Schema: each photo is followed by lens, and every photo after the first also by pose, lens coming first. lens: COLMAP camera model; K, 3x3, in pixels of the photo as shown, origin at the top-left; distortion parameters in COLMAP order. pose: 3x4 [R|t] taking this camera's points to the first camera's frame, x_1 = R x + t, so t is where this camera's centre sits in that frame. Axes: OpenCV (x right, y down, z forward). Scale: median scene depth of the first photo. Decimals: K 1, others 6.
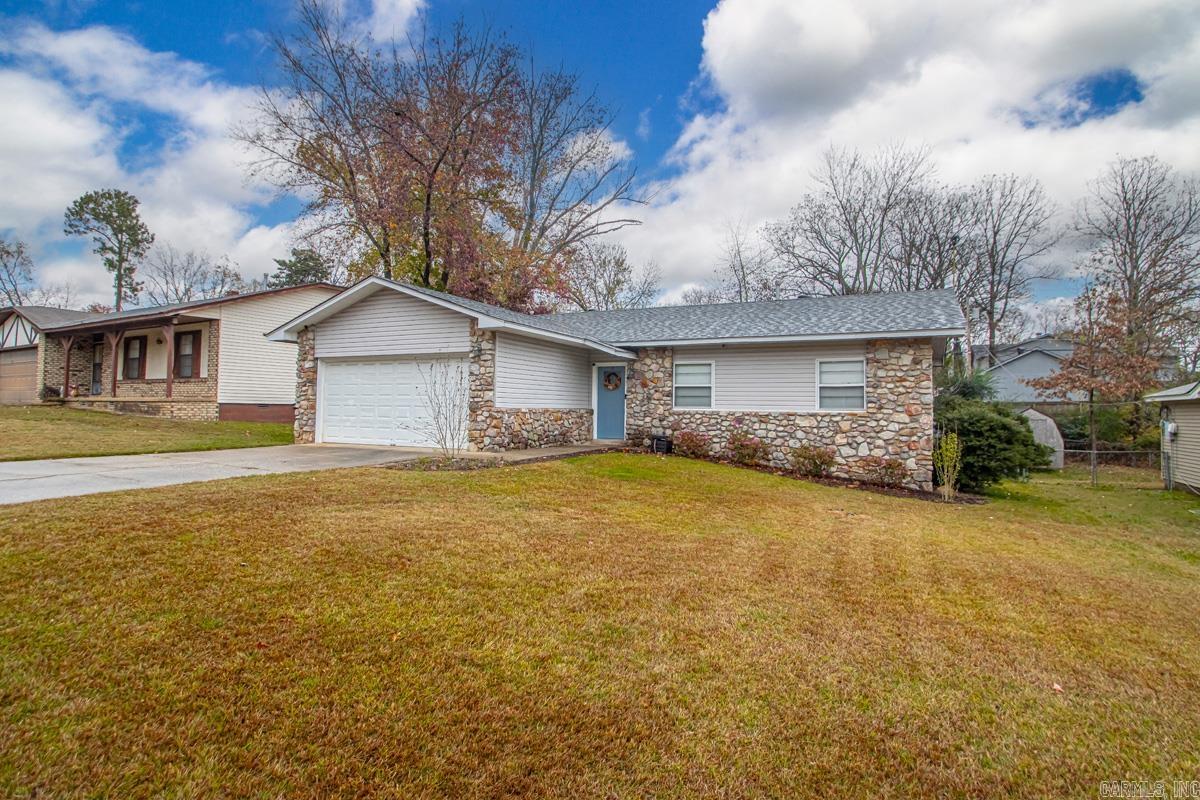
lens RADIAL K [[604.9, 0, 599.1], [0, 604.9, 382.4], [0, 0, 1]] dist [0.014434, 0.000610]
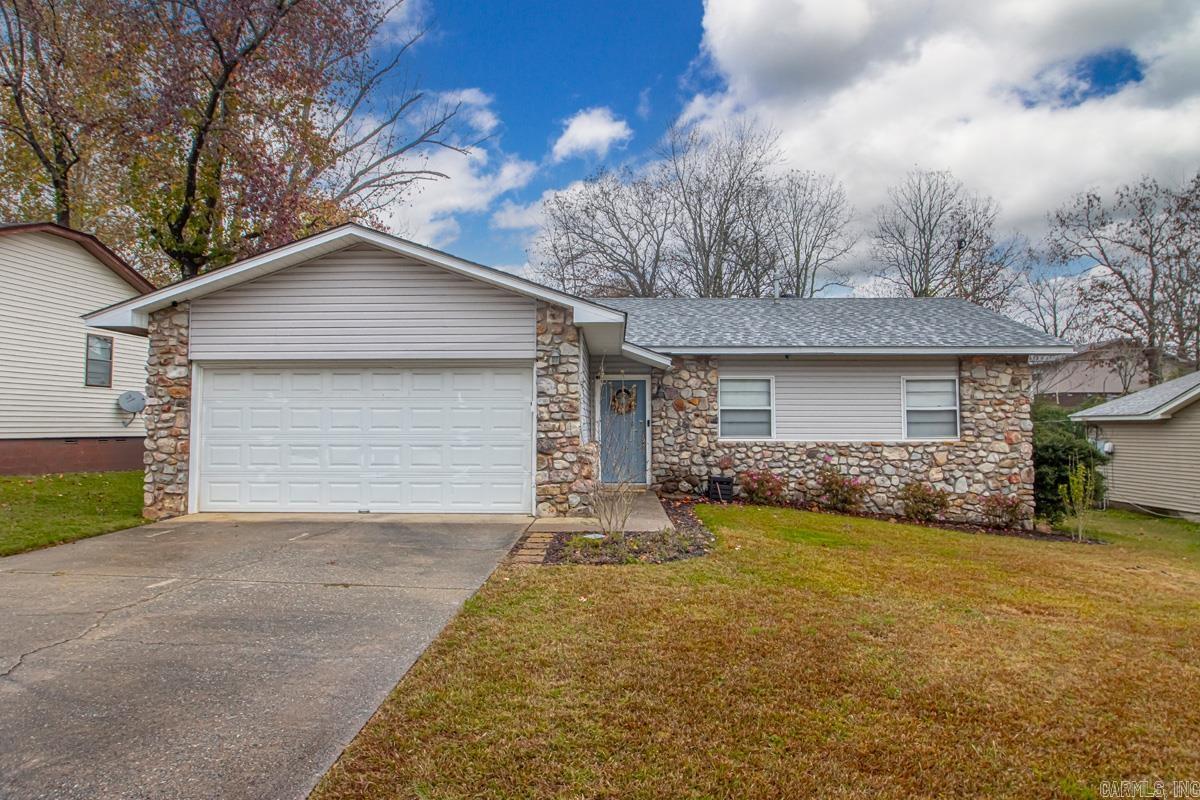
lens RADIAL K [[774.1, 0, 605.9], [0, 774.1, 383.6], [0, 0, 1]] dist [-0.015369, 0.003579]
pose [[0.913492, 0.010375, 0.406724, -0.426970], [-0.006400, 0.999918, -0.011133, -0.014541], [-0.406805, 0.007567, 0.913483, 0.211488]]
